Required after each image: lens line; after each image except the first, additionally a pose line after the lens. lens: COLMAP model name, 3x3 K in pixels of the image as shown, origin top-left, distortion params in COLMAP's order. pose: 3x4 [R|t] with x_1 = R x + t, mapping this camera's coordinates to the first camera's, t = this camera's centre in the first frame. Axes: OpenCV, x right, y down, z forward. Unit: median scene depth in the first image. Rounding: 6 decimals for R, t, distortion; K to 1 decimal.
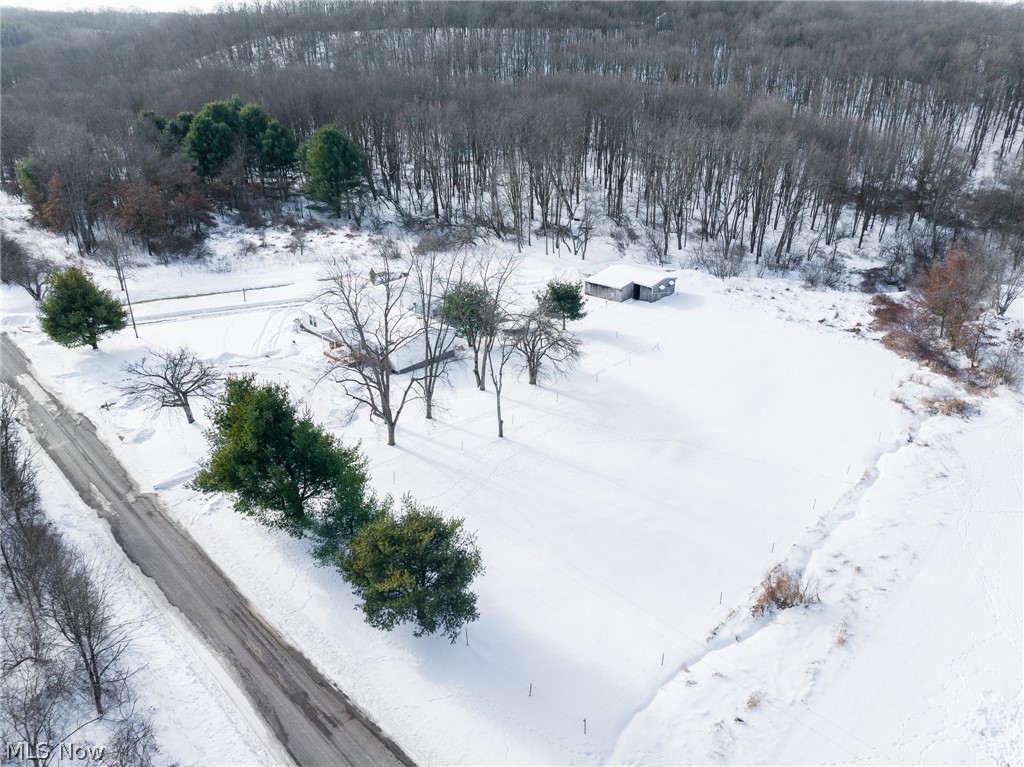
lens RADIAL K [[719.9, 0, 515.7], [0, 719.9, 375.7], [0, 0, 1]] dist [-0.056502, 0.029086]
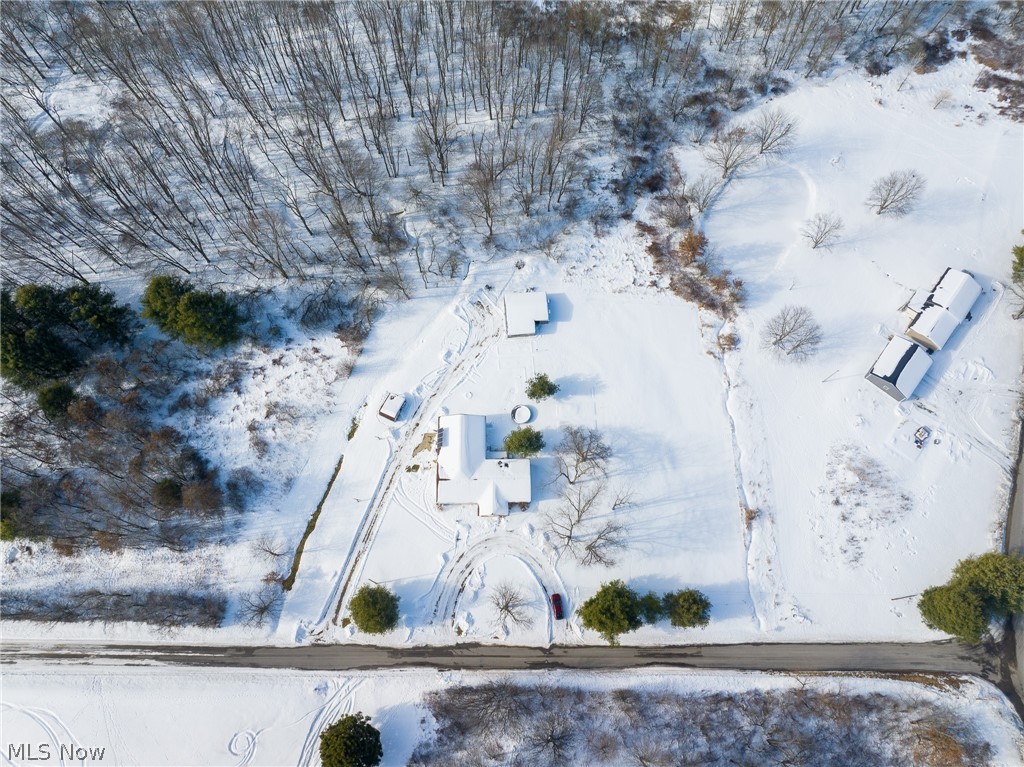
lens RADIAL K [[719.9, 0, 515.7], [0, 719.9, 375.7], [0, 0, 1]] dist [-0.056502, 0.029086]
pose [[0.716044, -0.651175, 0.251499, -0.452494], [0.295274, 0.609008, 0.736154, -1.625220], [-0.632530, -0.452858, 0.628352, -0.020161]]
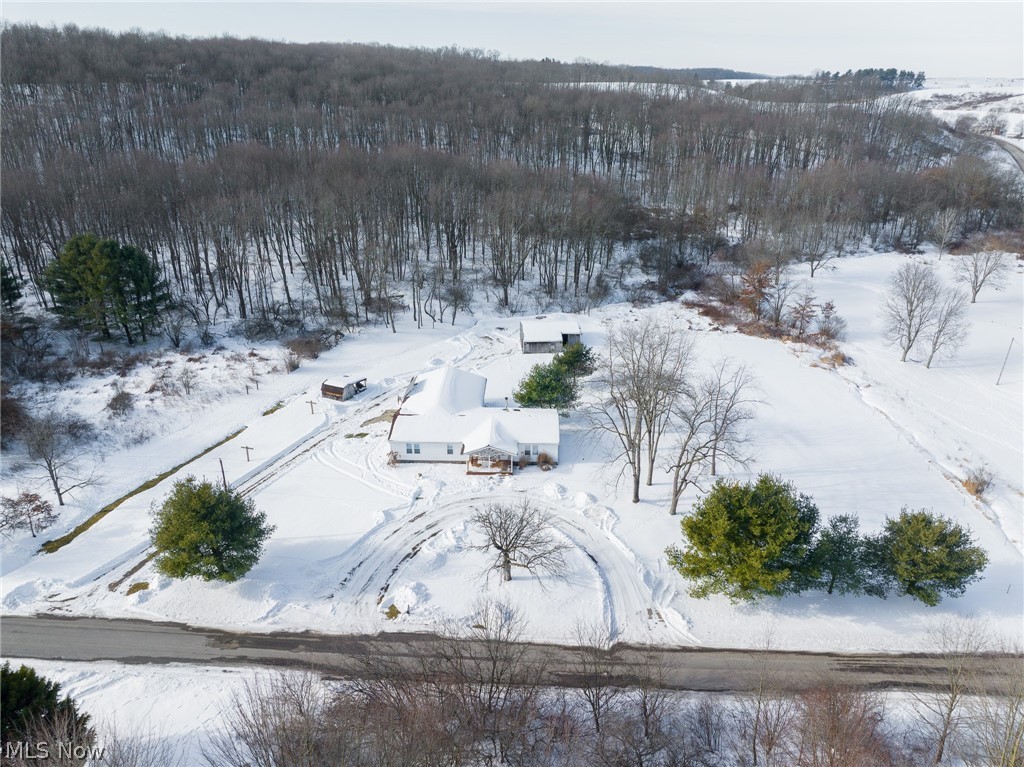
lens RADIAL K [[719.6, 0, 516.7], [0, 719.6, 383.6], [0, 0, 1]] dist [-0.045225, 0.004227]
pose [[0.738186, -0.267705, 0.619206, -0.823883], [0.287645, 0.955173, 0.070040, -0.204506], [-0.610199, 0.126409, 0.782099, 0.207899]]
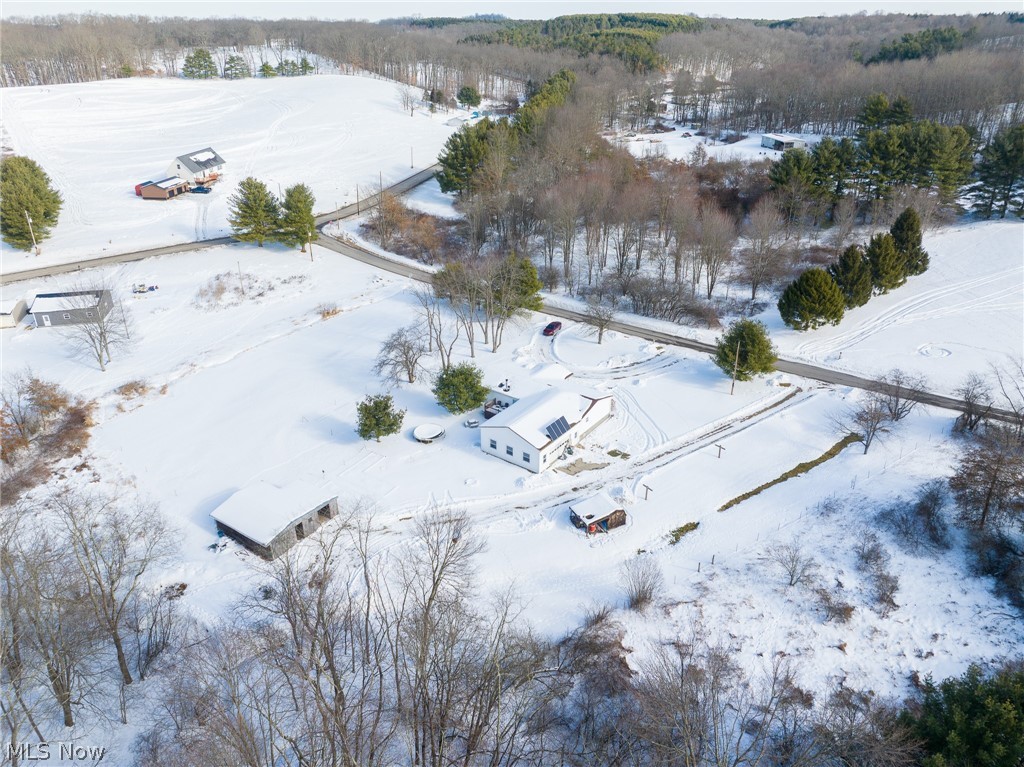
lens RADIAL K [[719.9, 0, 515.7], [0, 719.9, 375.7], [0, 0, 1]] dist [-0.056502, 0.029086]
pose [[-0.992323, 0.048902, -0.113594, -0.022354], [-0.058057, 0.626806, 0.777009, -1.135024], [0.109198, 0.777639, -0.619155, 1.896827]]
